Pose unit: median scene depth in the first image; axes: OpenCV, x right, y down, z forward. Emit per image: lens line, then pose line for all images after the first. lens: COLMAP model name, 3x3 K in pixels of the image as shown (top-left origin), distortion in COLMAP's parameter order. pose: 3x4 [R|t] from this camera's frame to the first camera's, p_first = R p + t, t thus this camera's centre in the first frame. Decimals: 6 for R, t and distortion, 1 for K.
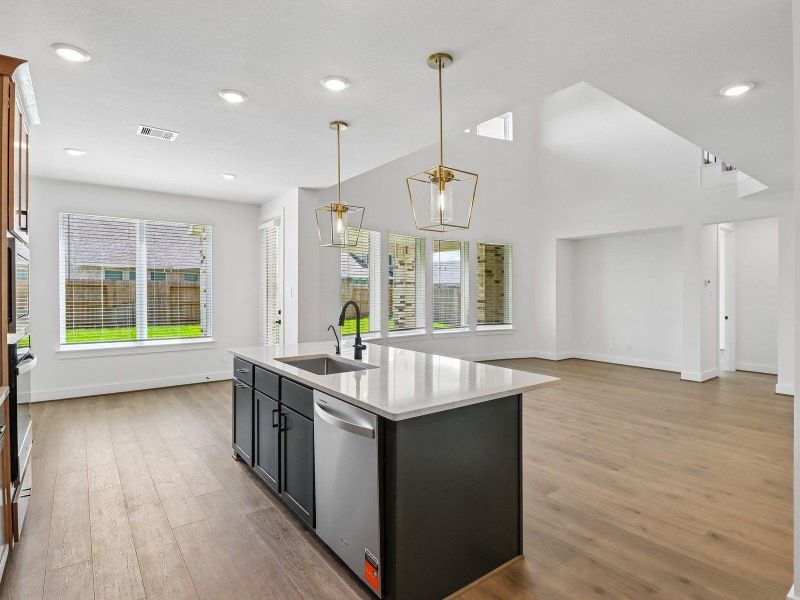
lens RADIAL K [[426.5, 0, 400.7], [0, 426.5, 291.1], [0, 0, 1]] dist [-0.001459, -0.000818]
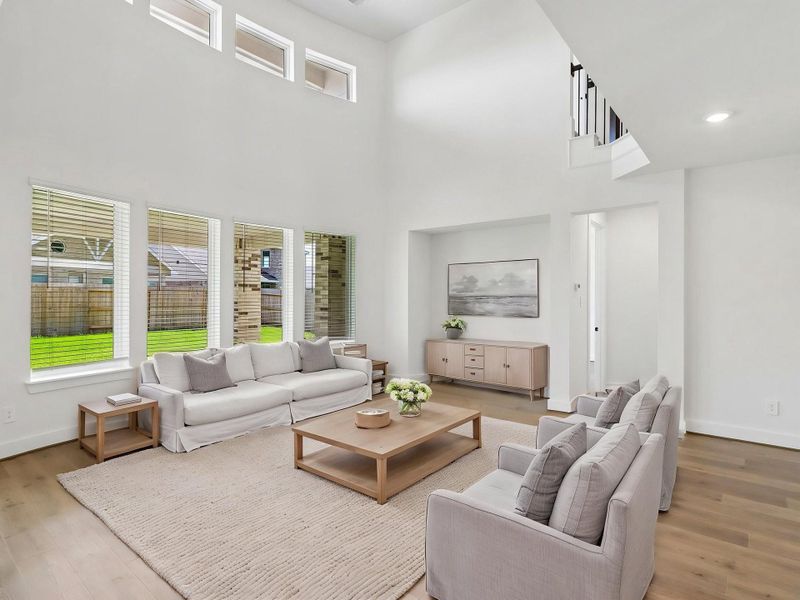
lens RADIAL K [[426.5, 0, 400.7], [0, 426.5, 291.1], [0, 0, 1]] dist [-0.001459, -0.000818]
pose [[0.974421, 0.012538, 0.224380, 0.162855], [-0.009324, 0.999838, -0.015374, 0.001300], [-0.224536, 0.012889, 0.974380, 0.221276]]
